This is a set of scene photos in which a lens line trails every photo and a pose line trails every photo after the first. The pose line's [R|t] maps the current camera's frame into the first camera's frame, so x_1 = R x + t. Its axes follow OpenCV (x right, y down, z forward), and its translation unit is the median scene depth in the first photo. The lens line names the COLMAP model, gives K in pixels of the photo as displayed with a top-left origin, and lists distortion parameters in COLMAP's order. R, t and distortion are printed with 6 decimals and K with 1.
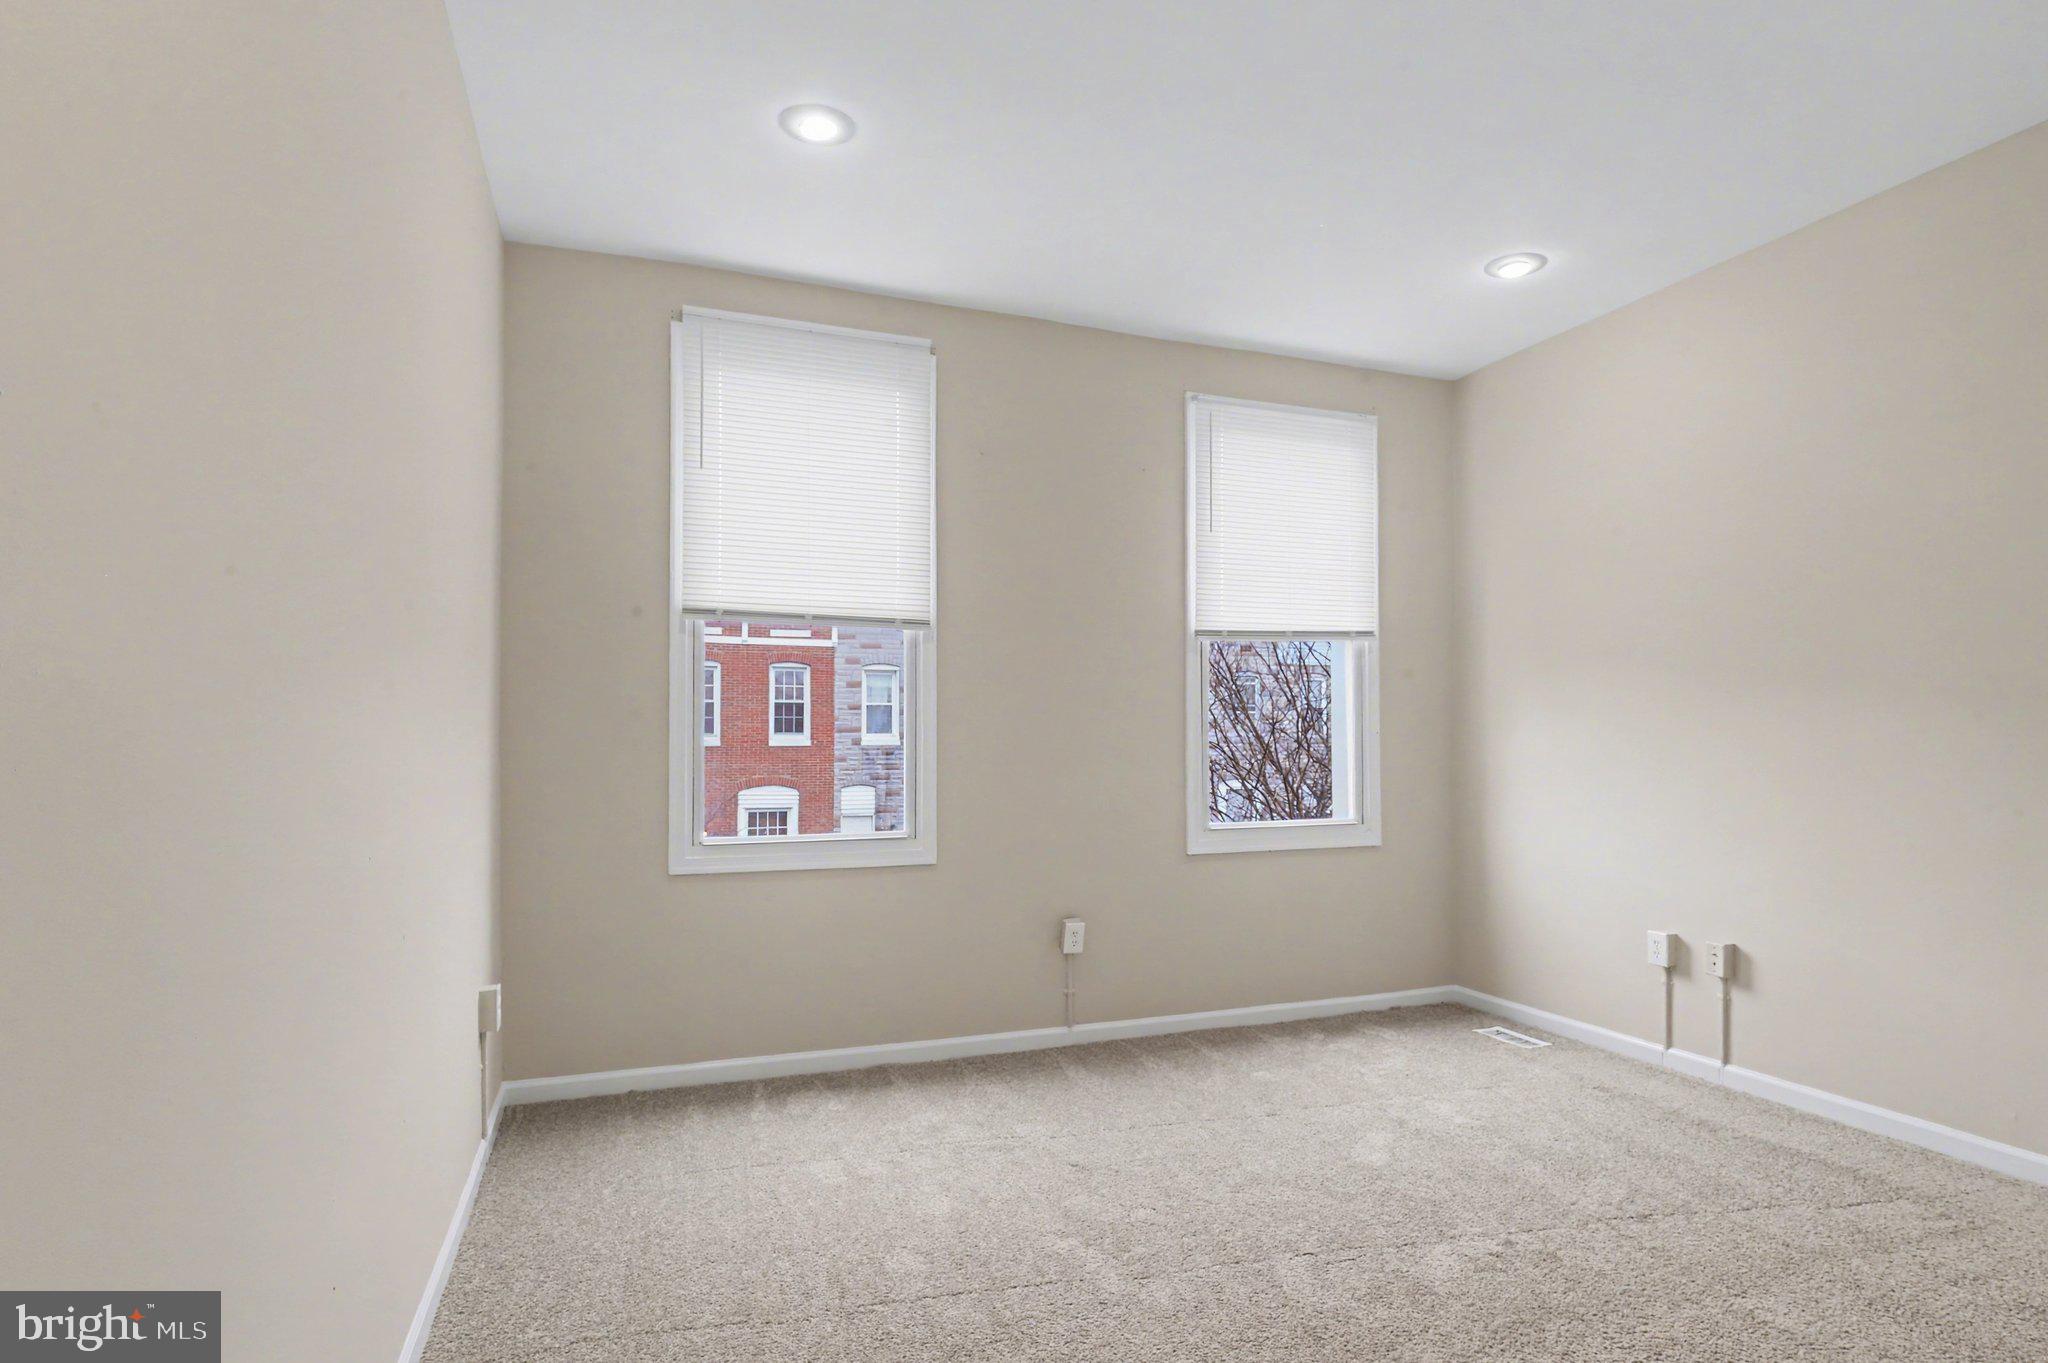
lens RADIAL K [[1078.4, 0, 1015.1], [0, 1078.4, 768.9], [0, 0, 1]] dist [-0.000573, -0.000127]
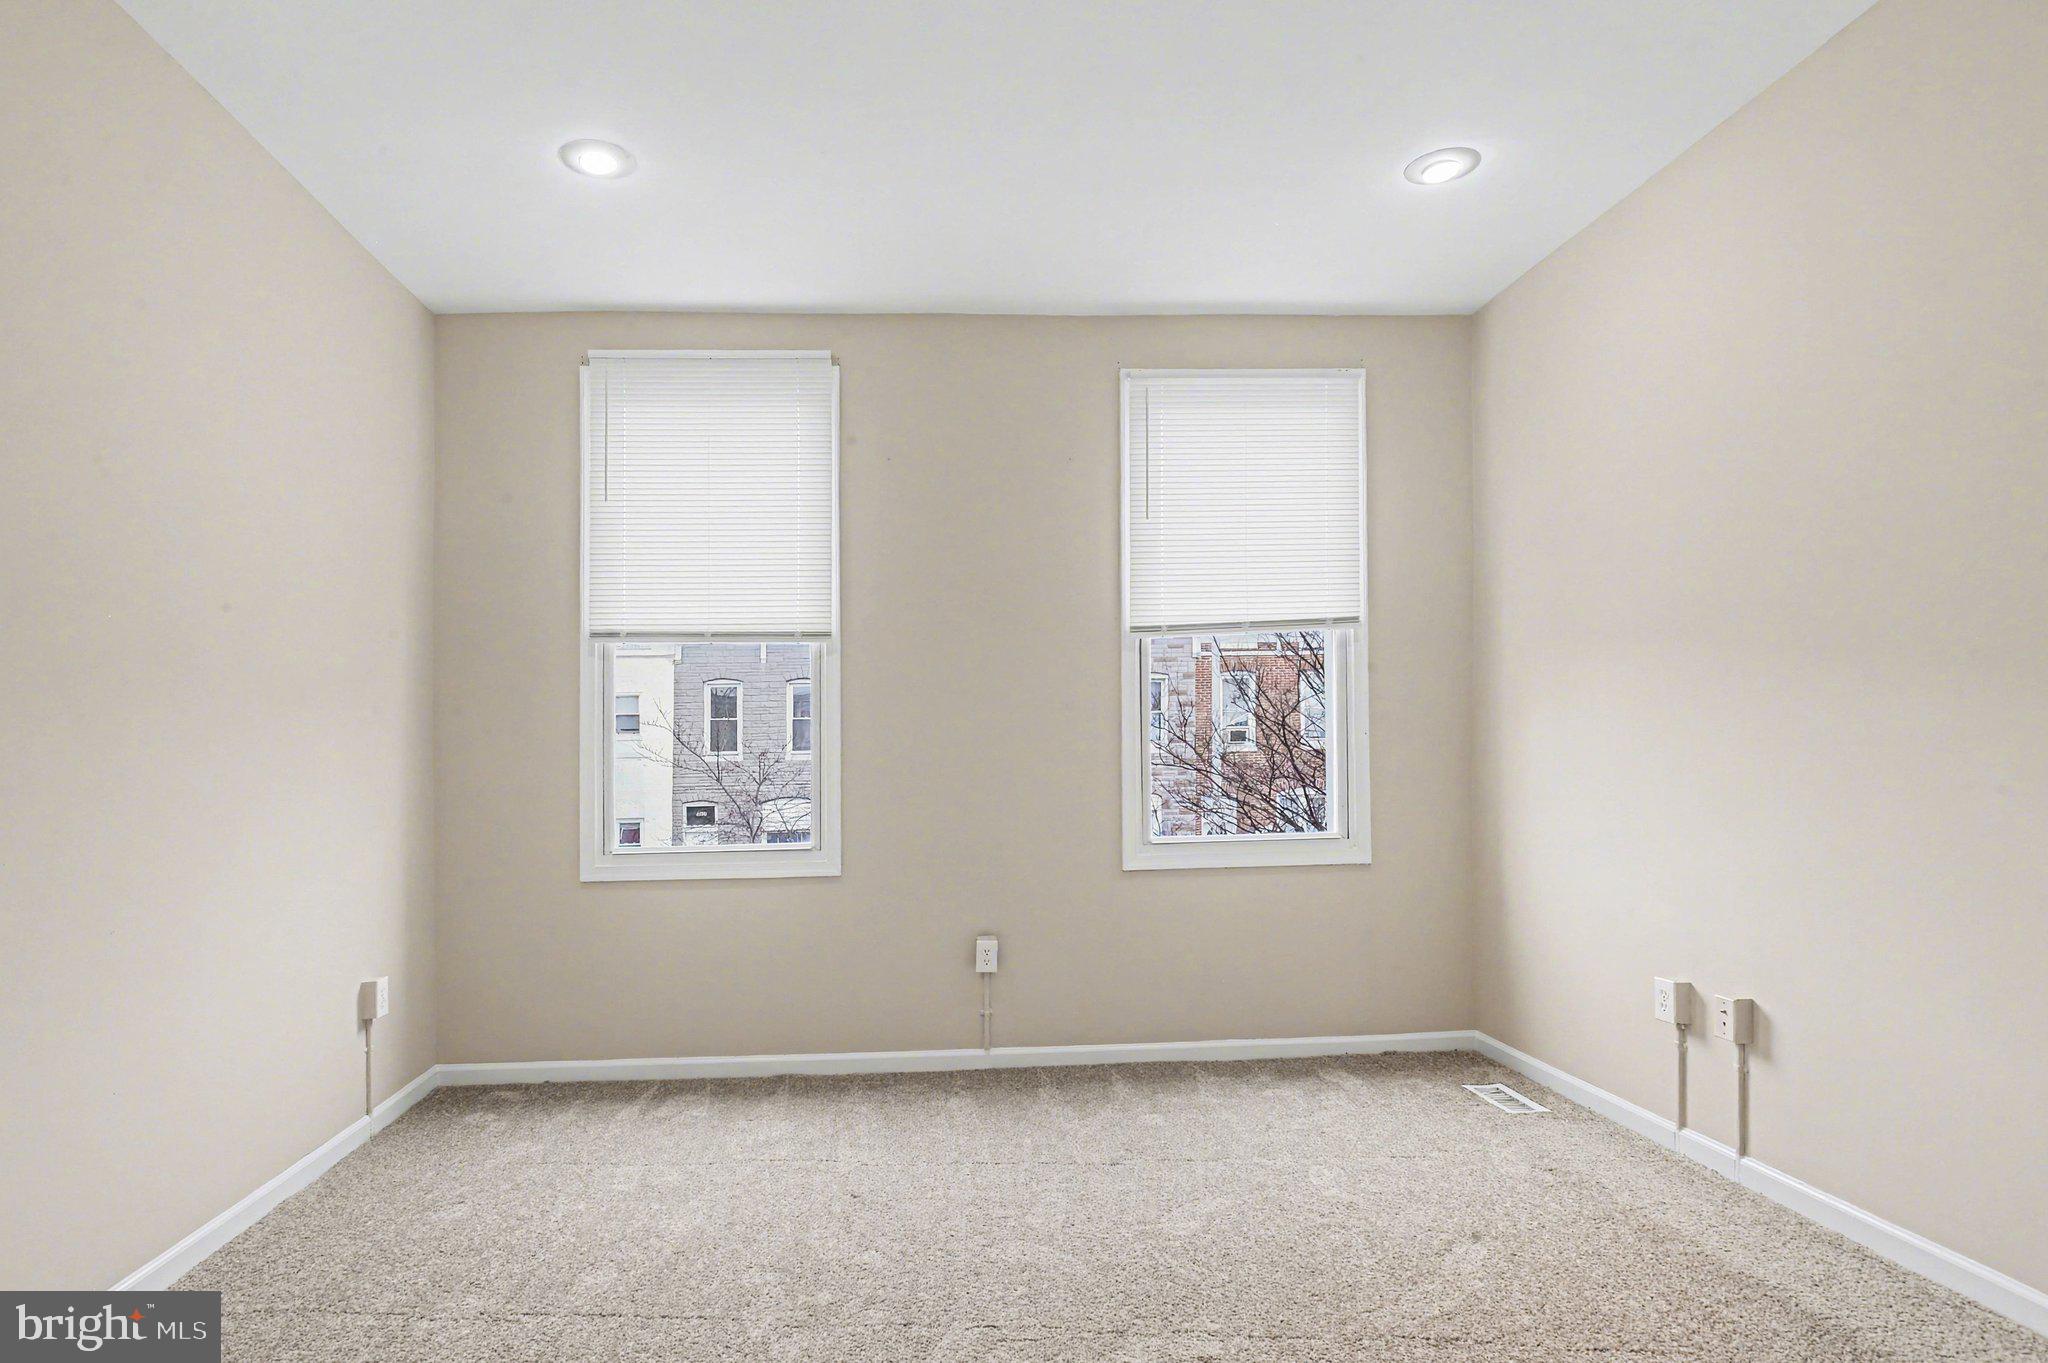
lens RADIAL K [[1053.6, 0, 1024.0], [0, 1053.6, 776.3], [0, 0, 1]] dist [-0.002394, -0.008910]
pose [[0.951937, -0.011285, -0.306086, 0.384063], [0.010932, 0.999936, -0.002867, 0.000638], [0.306098, -0.000617, 0.952000, 0.127162]]
